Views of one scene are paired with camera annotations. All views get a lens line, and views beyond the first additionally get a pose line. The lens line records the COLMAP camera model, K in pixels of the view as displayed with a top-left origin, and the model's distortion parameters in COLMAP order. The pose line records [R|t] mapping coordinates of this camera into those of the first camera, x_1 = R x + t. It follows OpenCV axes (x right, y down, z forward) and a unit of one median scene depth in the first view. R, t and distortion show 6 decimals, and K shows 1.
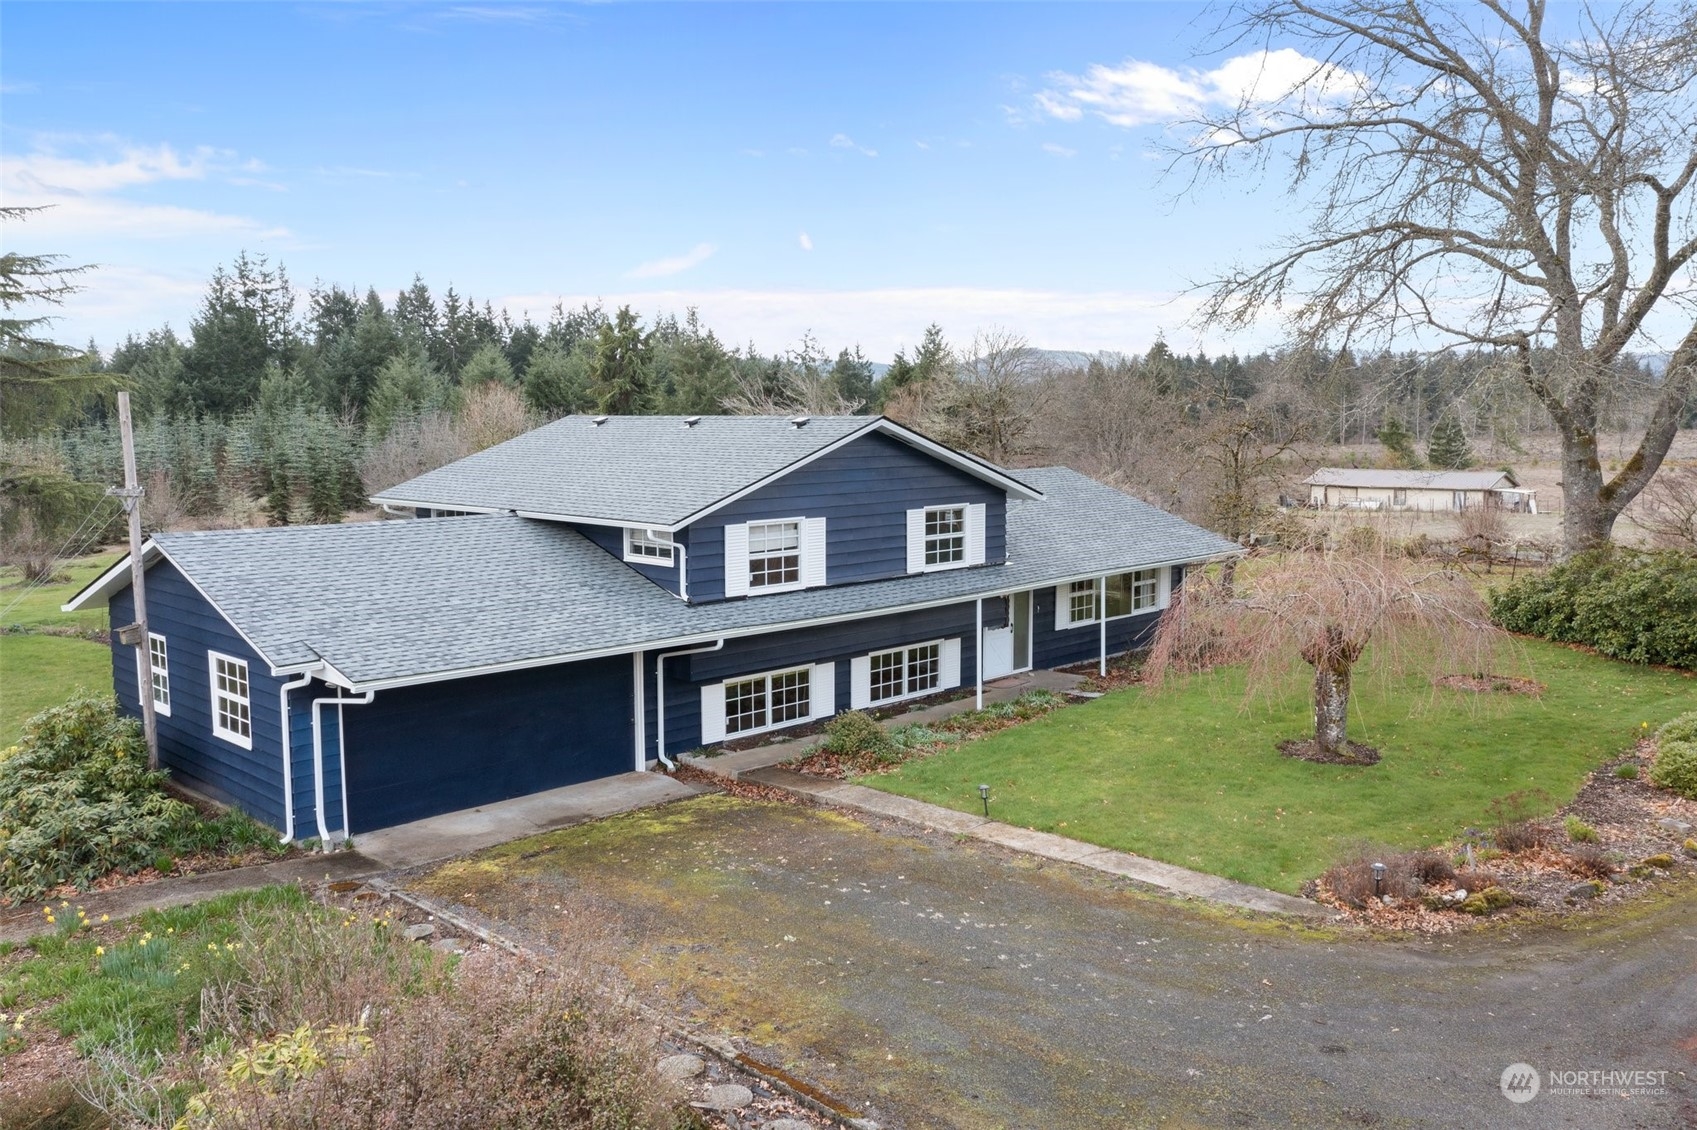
lens RADIAL K [[1411.6, 0, 848.5], [0, 1411.6, 565.0], [0, 0, 1]] dist [0.001559, 0.001642]
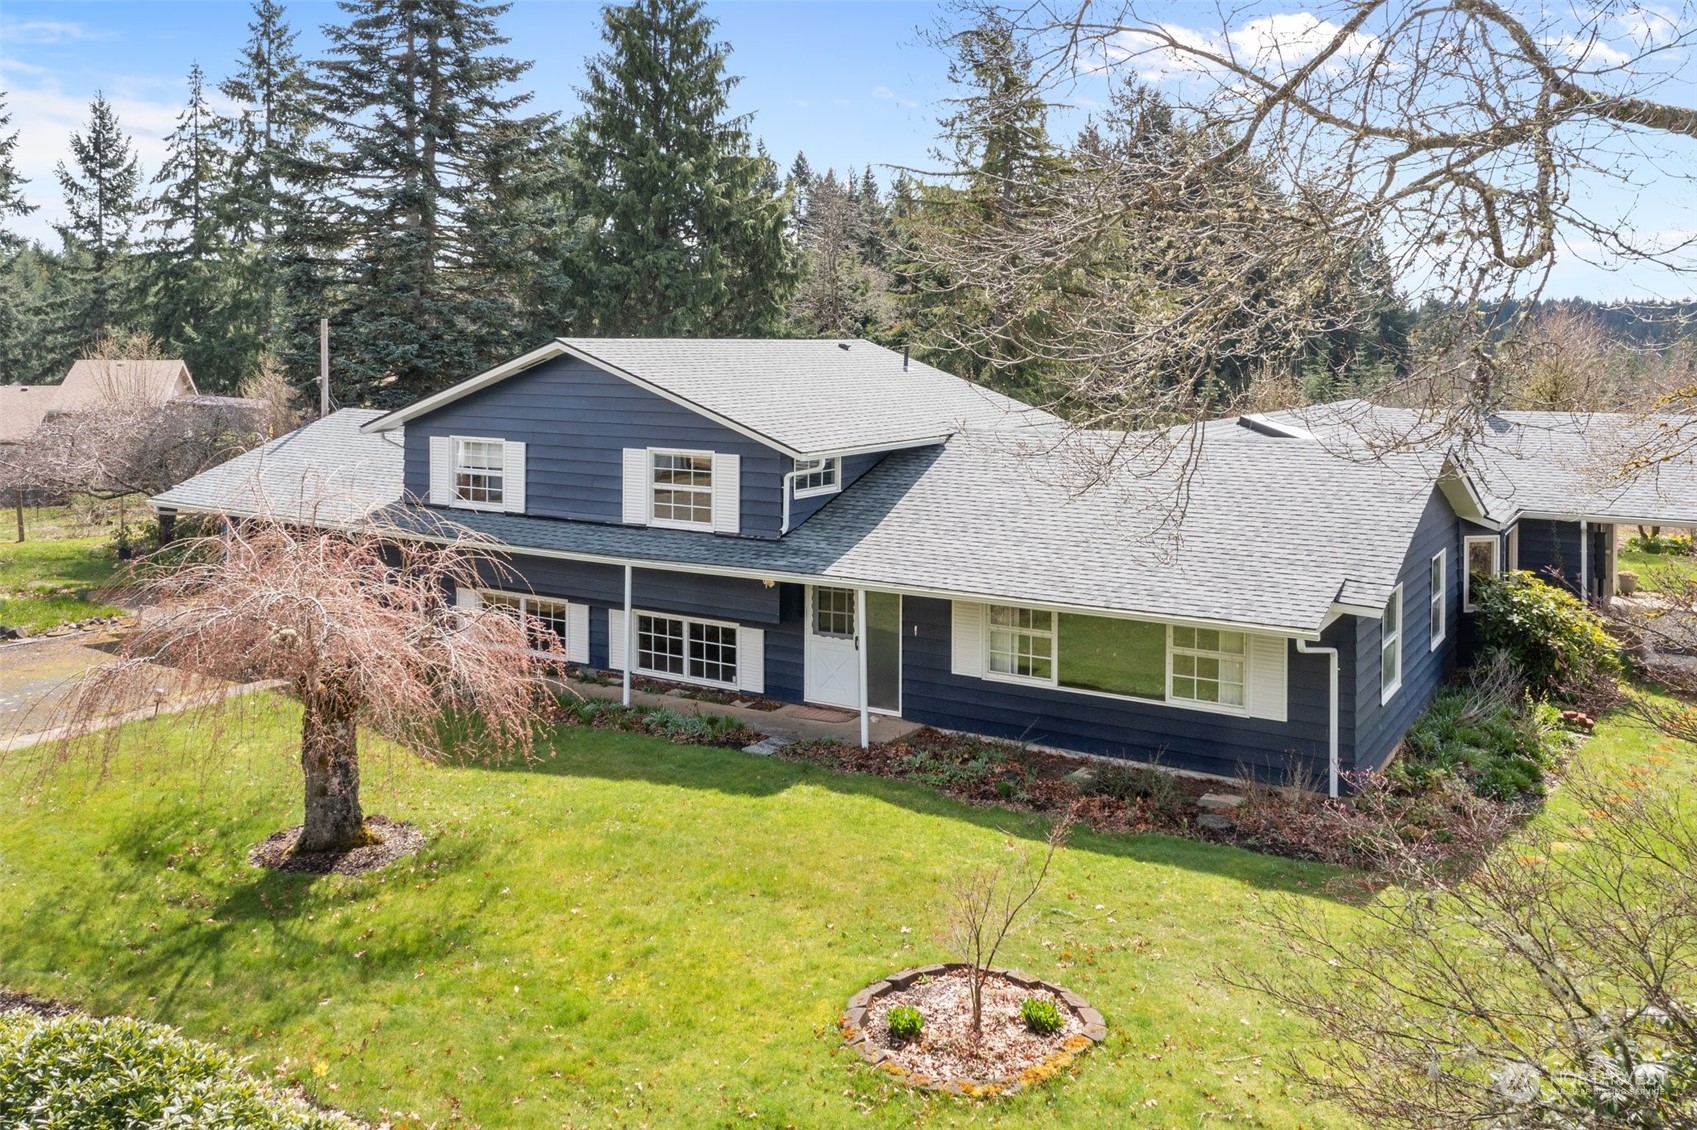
lens RADIAL K [[1400.5, 0, 848.2], [0, 1400.5, 326.5], [0, 0, 1]] dist [0.003665, -0.004016]
pose [[0.215107, 0.001417, -0.976589, 0.884754], [-0.113731, 0.993231, -0.023609, -0.105377], [0.969945, 0.116147, 0.213812, 0.917794]]
